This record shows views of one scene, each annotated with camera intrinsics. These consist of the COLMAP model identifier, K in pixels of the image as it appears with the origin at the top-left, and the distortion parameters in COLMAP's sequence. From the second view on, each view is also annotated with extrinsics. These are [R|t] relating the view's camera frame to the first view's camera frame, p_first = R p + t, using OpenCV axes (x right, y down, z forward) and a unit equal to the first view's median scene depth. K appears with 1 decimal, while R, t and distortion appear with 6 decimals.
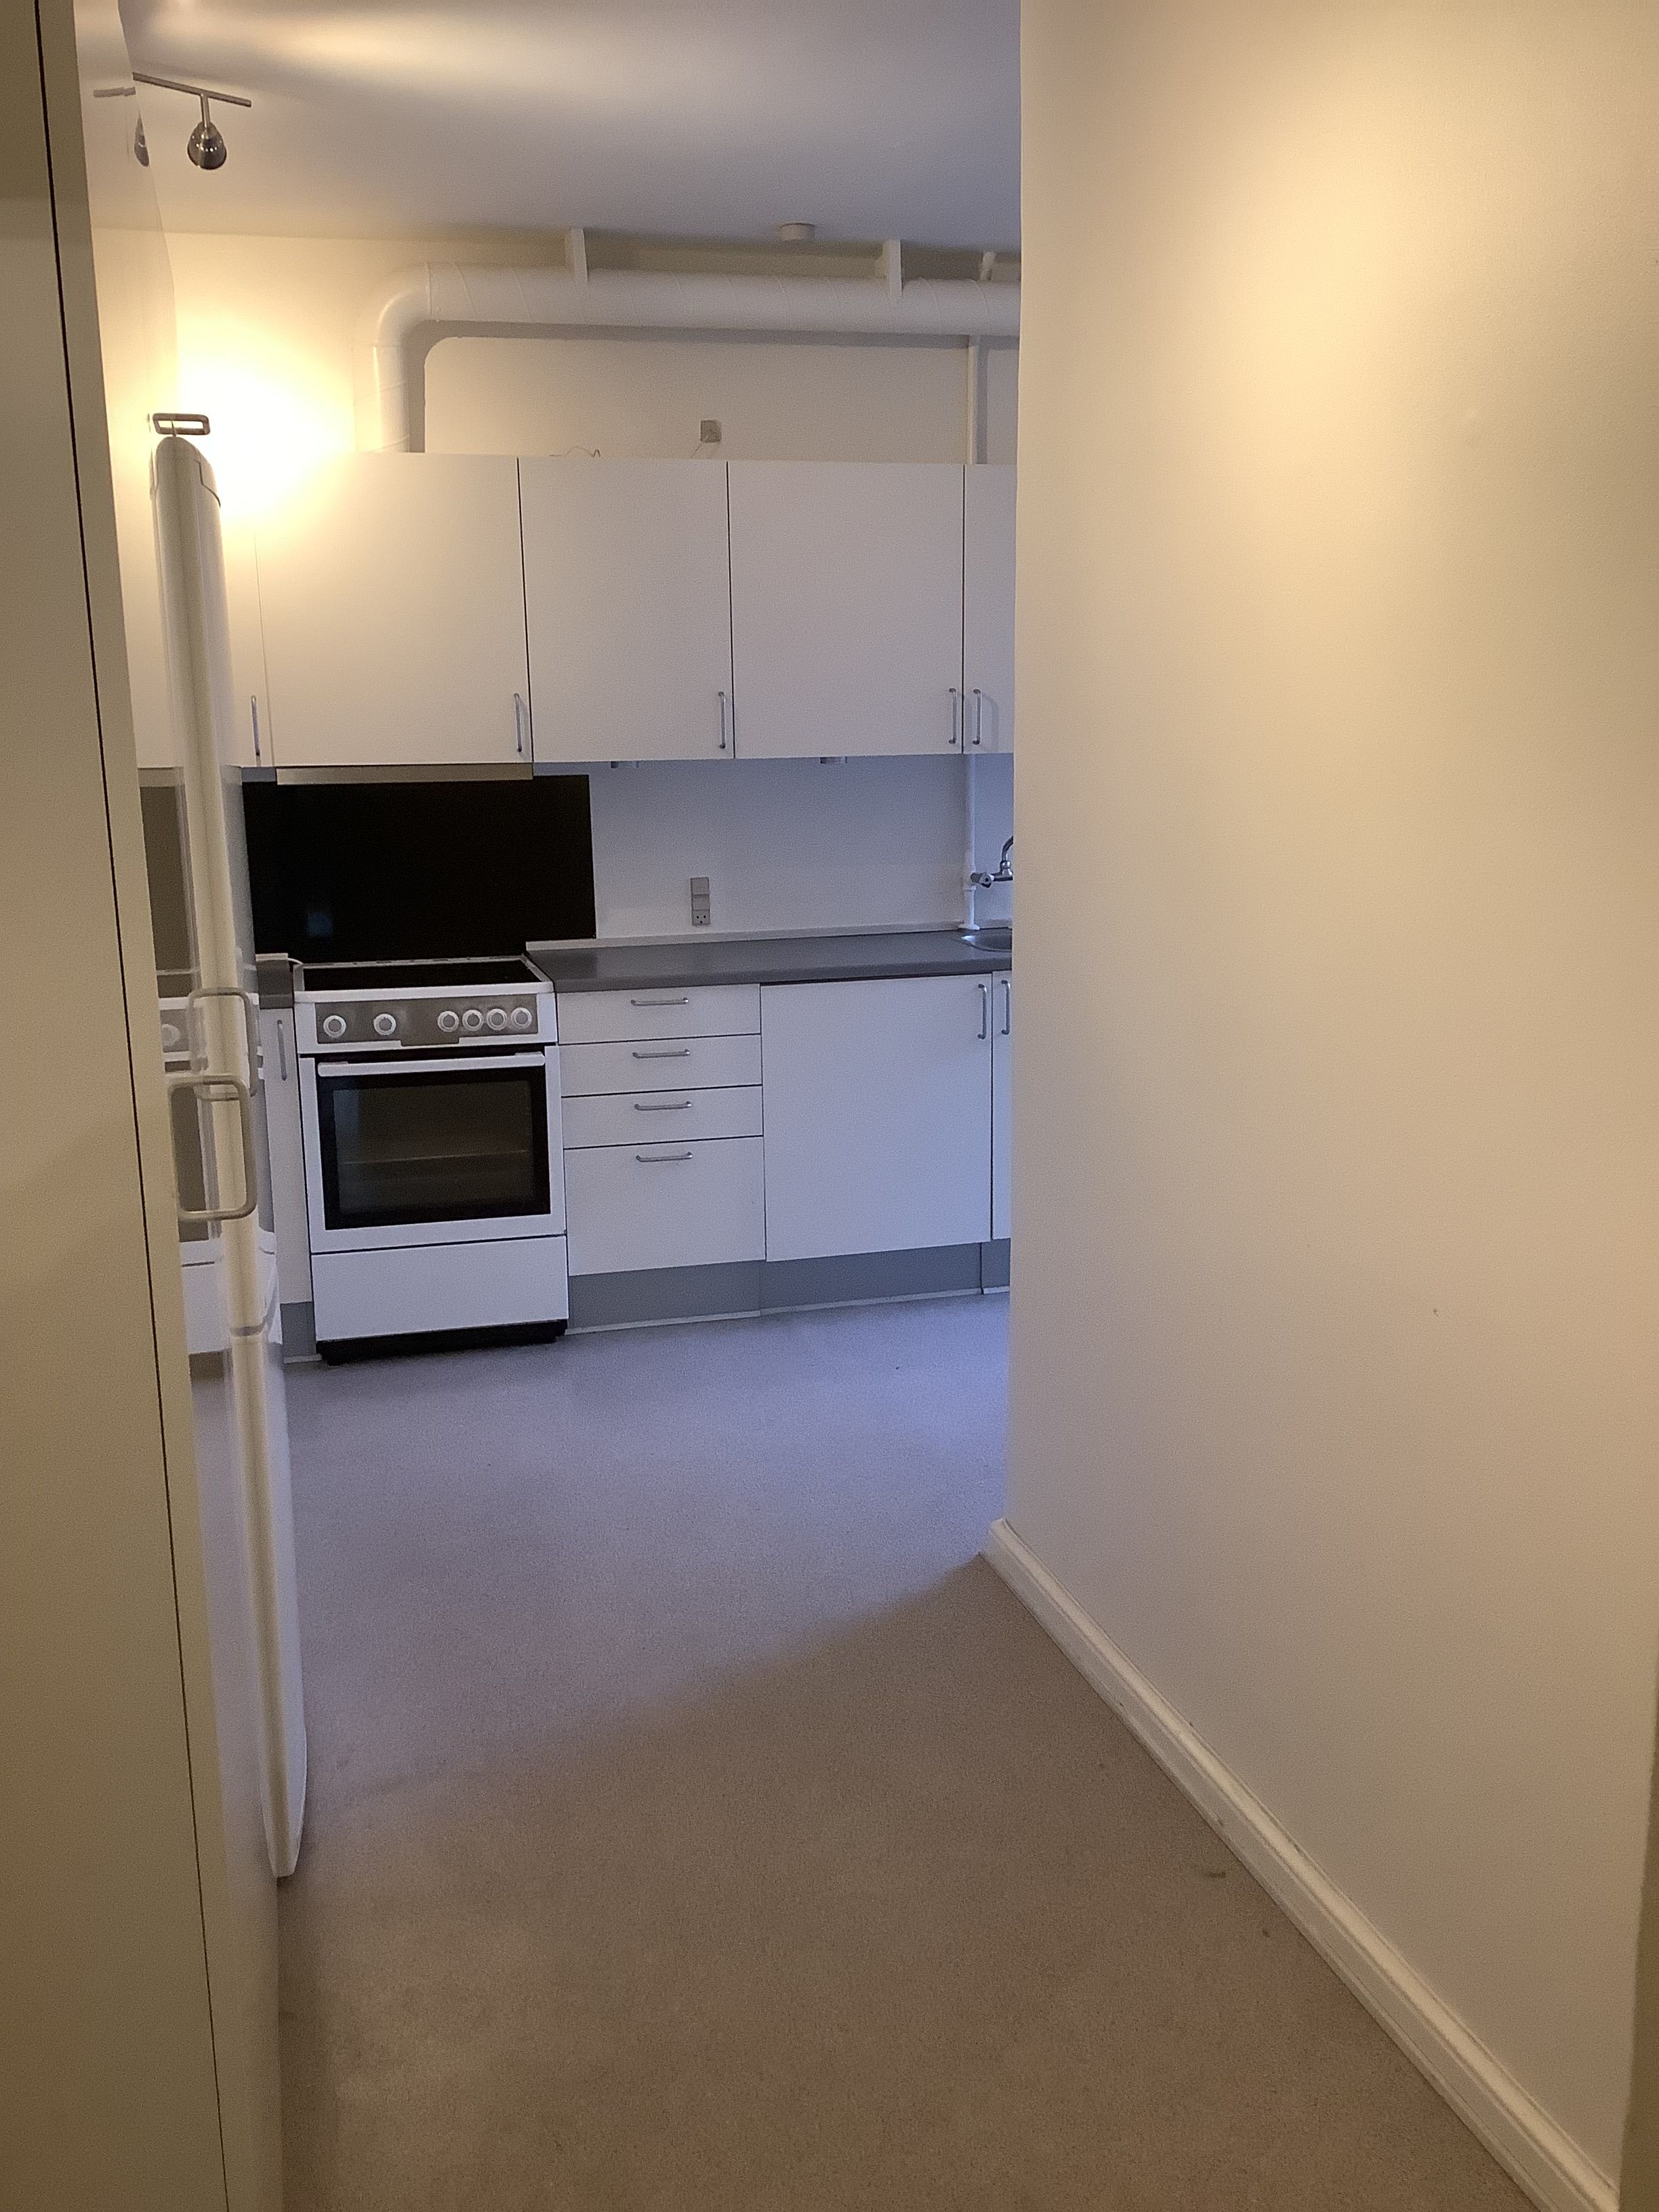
lens RADIAL K [[1956.6, 0, 828.4], [0, 1956.6, 1109.1], [0, 0, 1]] dist [0.010333, 0.004977]
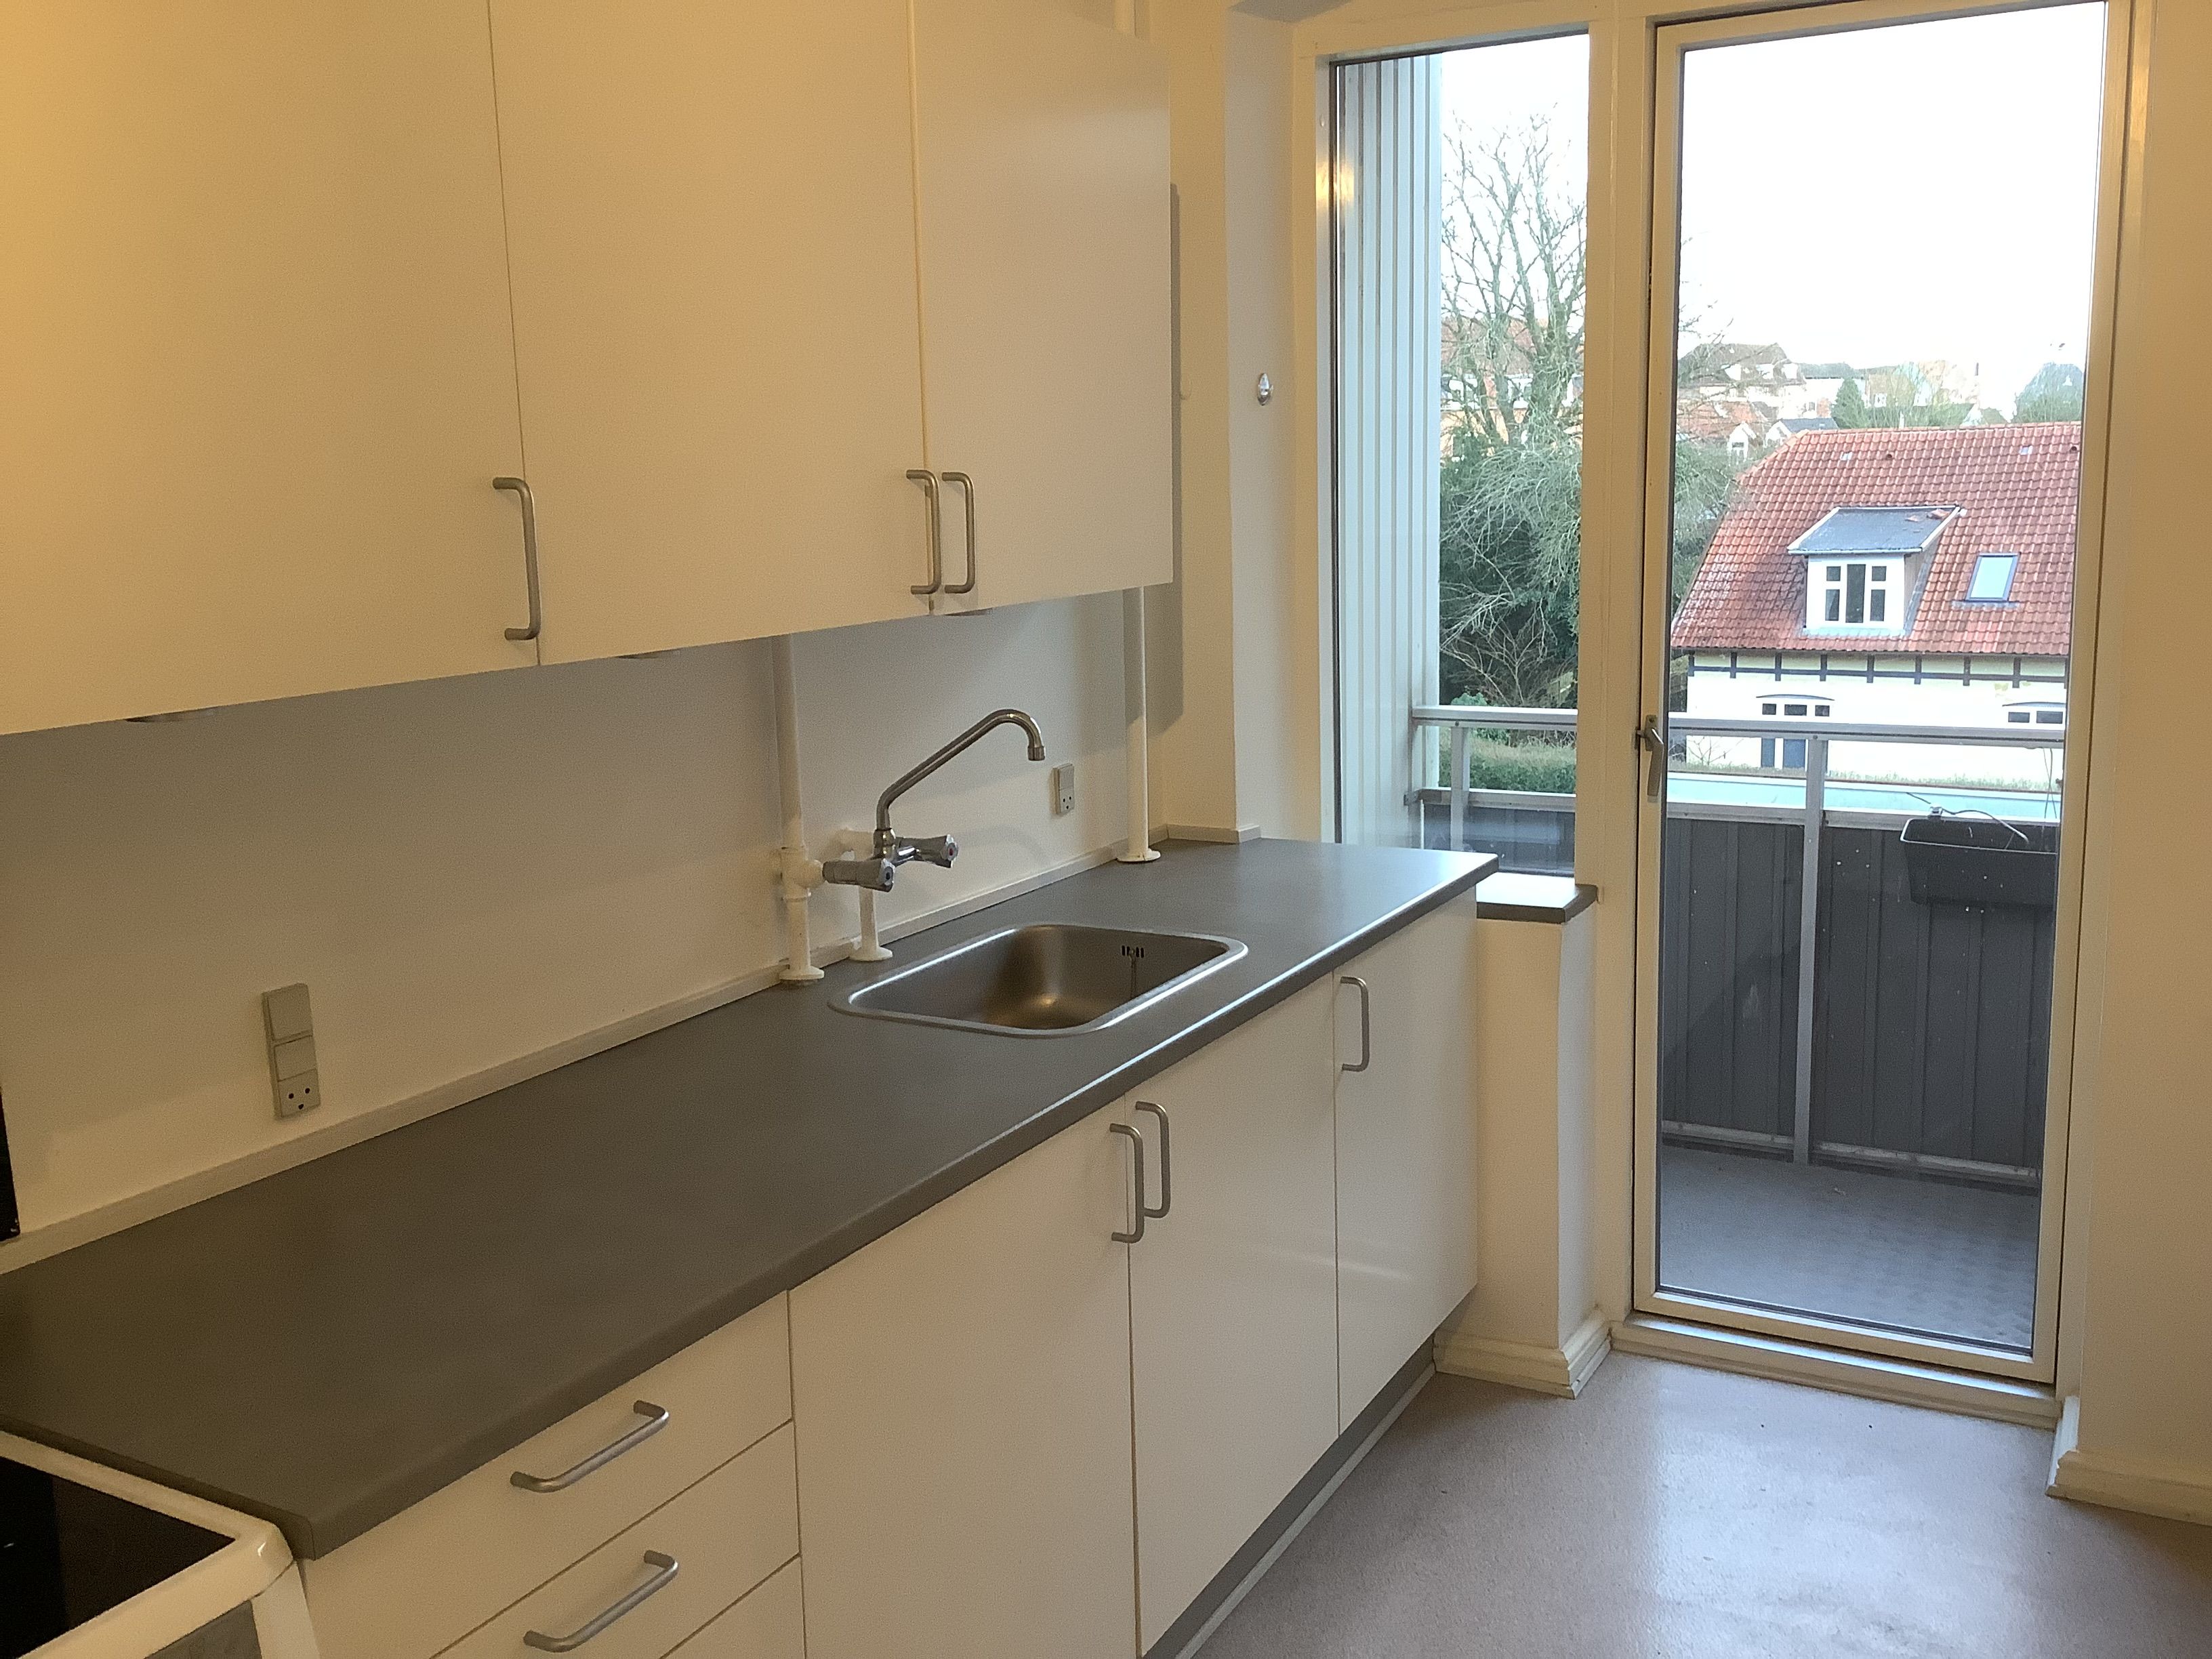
lens RADIAL K [[1956.6, 0, 1110.2], [0, 1956.6, 826.3], [0, 0, 1]] dist [0.010333, 0.004977]
pose [[0.713359, -0.135933, 0.687489, -0.221856], [0.175354, 0.984424, 0.012691, -0.136742], [-0.678505, 0.111501, 0.726084, 0.675559]]
